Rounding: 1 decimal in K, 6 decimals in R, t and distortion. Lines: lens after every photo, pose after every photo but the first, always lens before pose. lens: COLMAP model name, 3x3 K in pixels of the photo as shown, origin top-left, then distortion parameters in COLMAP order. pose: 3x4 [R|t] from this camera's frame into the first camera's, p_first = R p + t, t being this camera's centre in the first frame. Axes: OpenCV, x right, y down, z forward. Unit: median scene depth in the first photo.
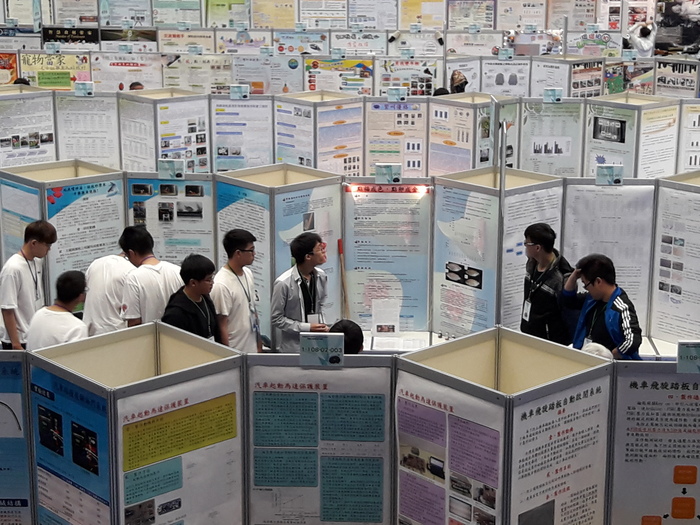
lens RADIAL K [[1394.3, 0, 355.3], [0, 1394.3, 267.9], [0, 0, 1]] dist [0.081012, 0.000000]
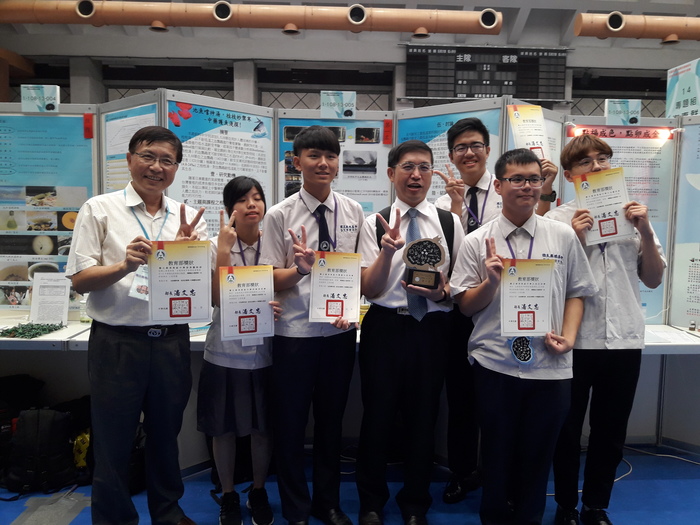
lens RADIAL K [[584.0, 0, 352.2], [0, 584.0, 258.3], [0, 0, 1]] dist [0.034421, -0.059994]
pose [[0.997940, 0.000106, 0.064157, -0.144390], [0.010416, 0.986464, -0.163644, 0.062392], [-0.063306, 0.163975, 0.984431, 0.702092]]
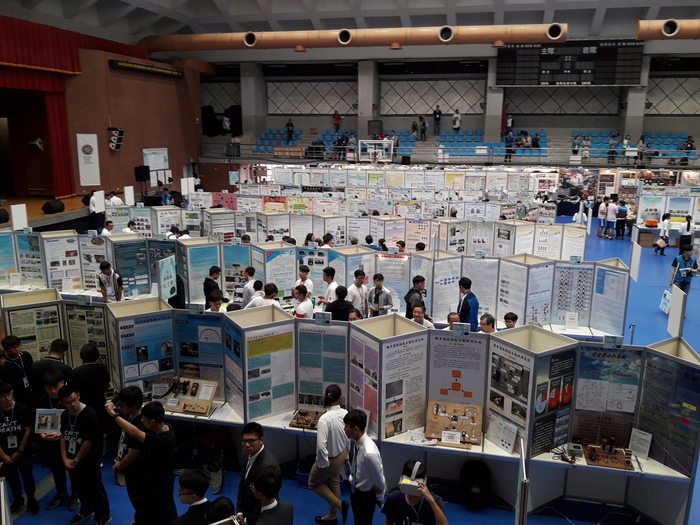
lens RADIAL K [[584.0, 0, 357.1], [0, 584.0, 257.4], [0, 0, 1]] dist [0.034421, -0.059994]
pose [[0.981796, 0.039261, -0.185836, 0.158665], [-0.046091, 0.998406, -0.032571, -0.016562], [0.184261, 0.040543, 0.982041, -0.075813]]
